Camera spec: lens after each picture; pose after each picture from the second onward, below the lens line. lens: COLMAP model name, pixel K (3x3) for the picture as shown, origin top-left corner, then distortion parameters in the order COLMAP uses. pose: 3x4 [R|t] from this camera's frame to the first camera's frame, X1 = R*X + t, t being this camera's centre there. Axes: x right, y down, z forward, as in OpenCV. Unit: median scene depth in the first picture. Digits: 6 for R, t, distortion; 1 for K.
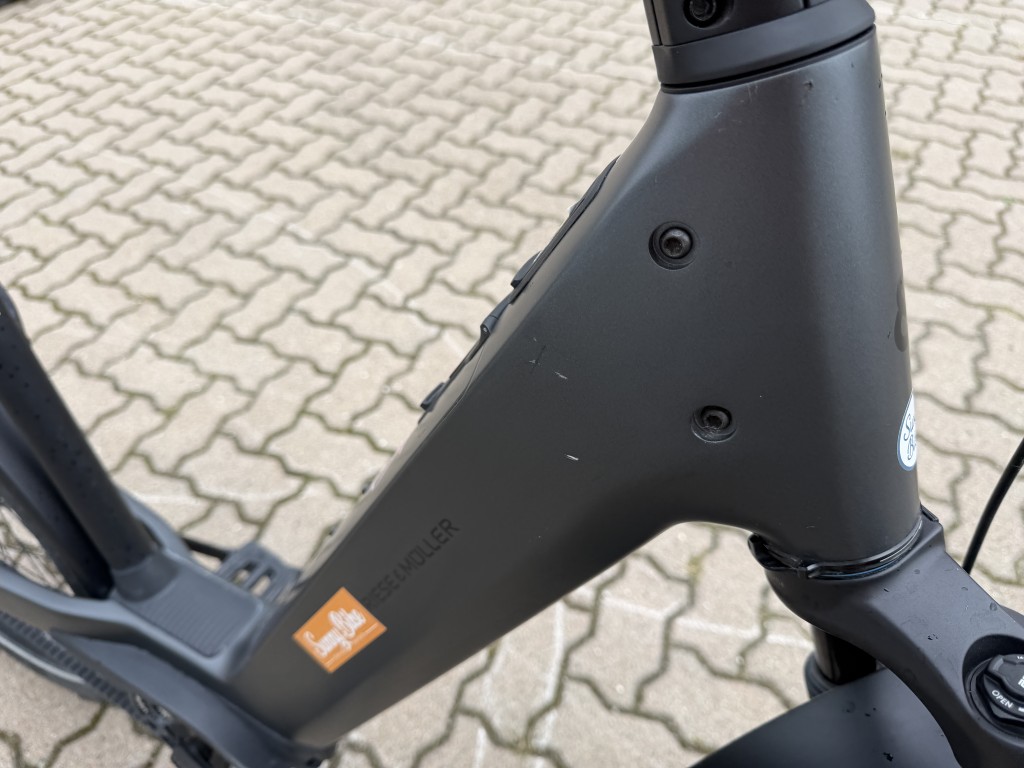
lens RADIAL K [[746.8, 0, 512.0], [0, 746.8, 384.0], [0, 0, 1]] dist [-0.001919, -0.000679]
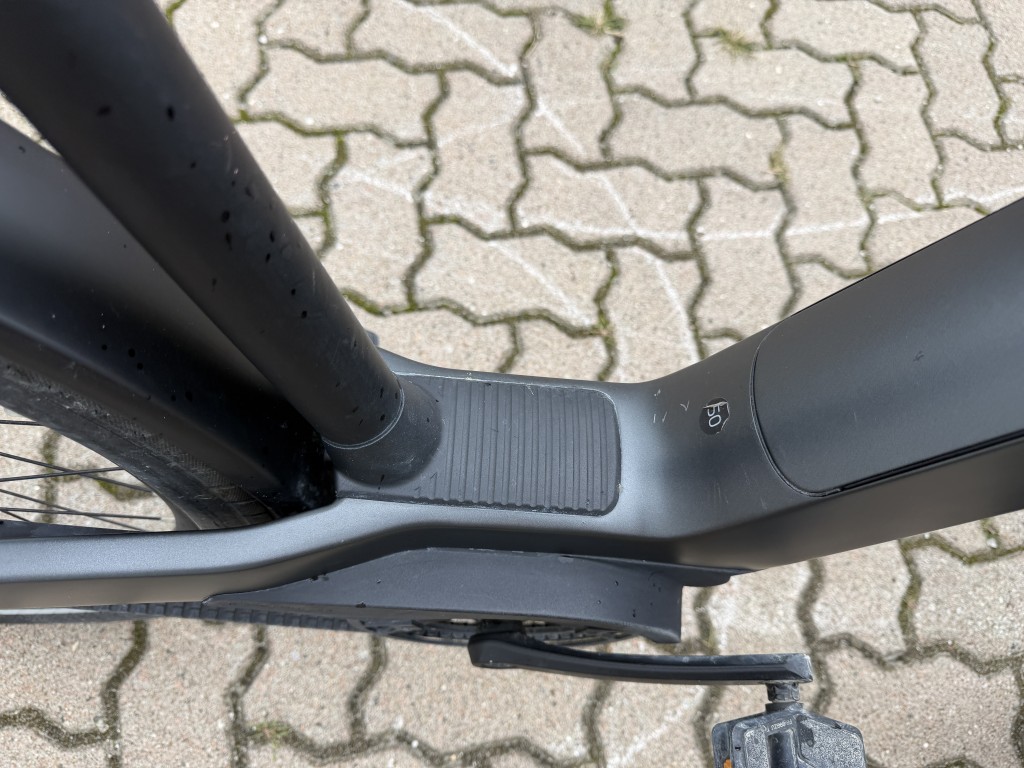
lens RADIAL K [[746.8, 0, 512.0], [0, 746.8, 384.0], [0, 0, 1]] dist [-0.001919, -0.000679]
pose [[0.893260, -0.353074, 0.278254, -0.353074], [0.198583, 0.865226, 0.460379, 0.018888], [-0.403300, -0.355982, 0.842986, 0.374301]]
